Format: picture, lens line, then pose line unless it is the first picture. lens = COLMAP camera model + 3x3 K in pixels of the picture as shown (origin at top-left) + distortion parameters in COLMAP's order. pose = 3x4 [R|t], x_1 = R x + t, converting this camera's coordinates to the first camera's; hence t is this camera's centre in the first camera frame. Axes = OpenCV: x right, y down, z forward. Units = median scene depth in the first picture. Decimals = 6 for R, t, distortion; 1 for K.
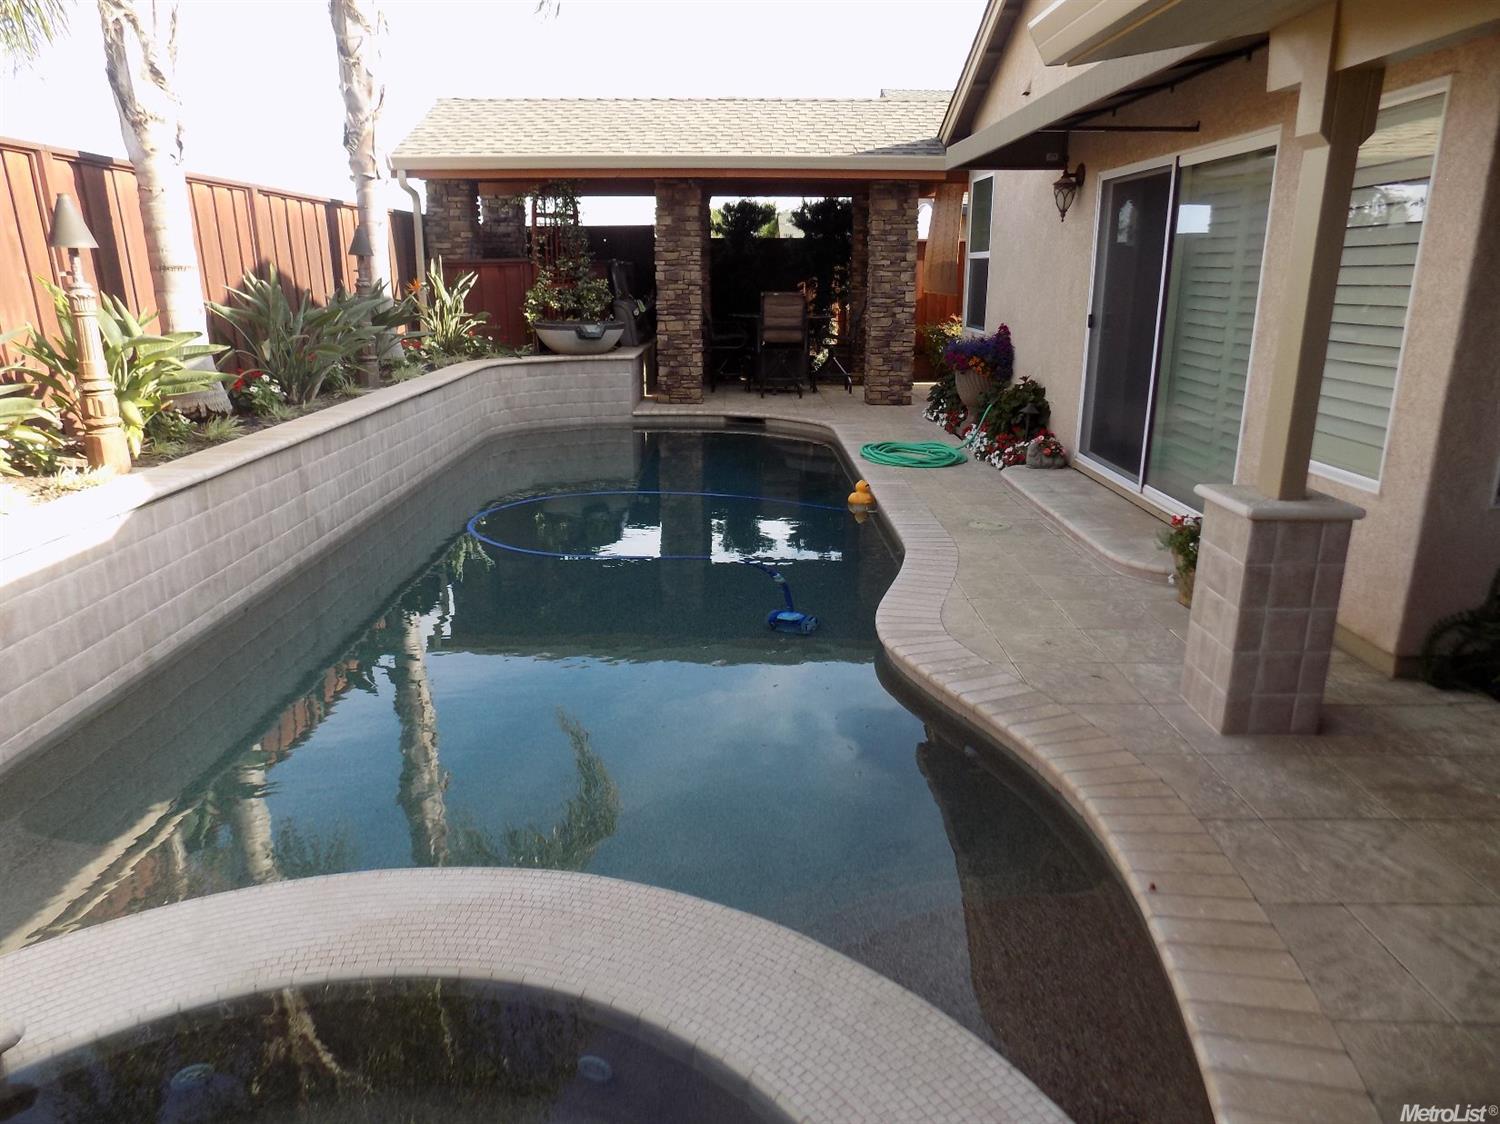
lens RADIAL K [[1009.1, 0, 746.8], [0, 1009.1, 556.2], [0, 0, 1]] dist [-0.077487, 0.075539]
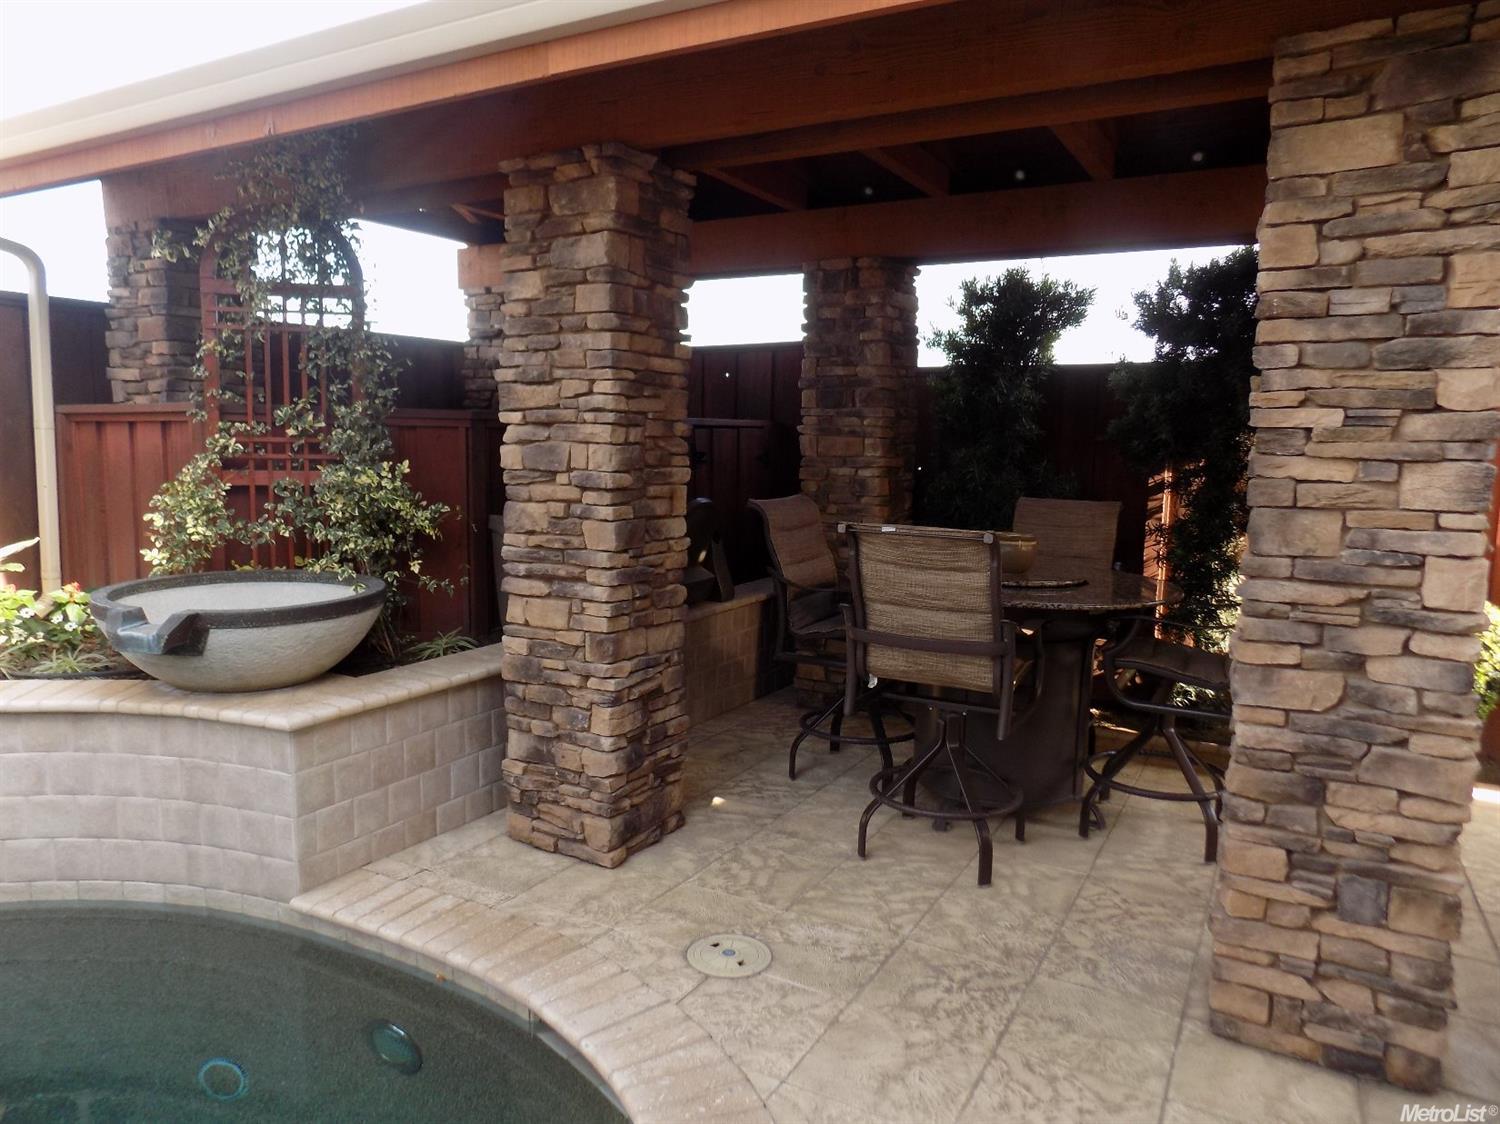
lens RADIAL K [[1009.1, 0, 746.8], [0, 1009.1, 556.2], [0, 0, 1]] dist [-0.077487, 0.075539]
pose [[0.864340, 0.070854, -0.497891, 0.138304], [-0.149187, 0.981586, -0.119300, -0.218905], [0.480270, 0.177395, 0.858995, 0.757732]]
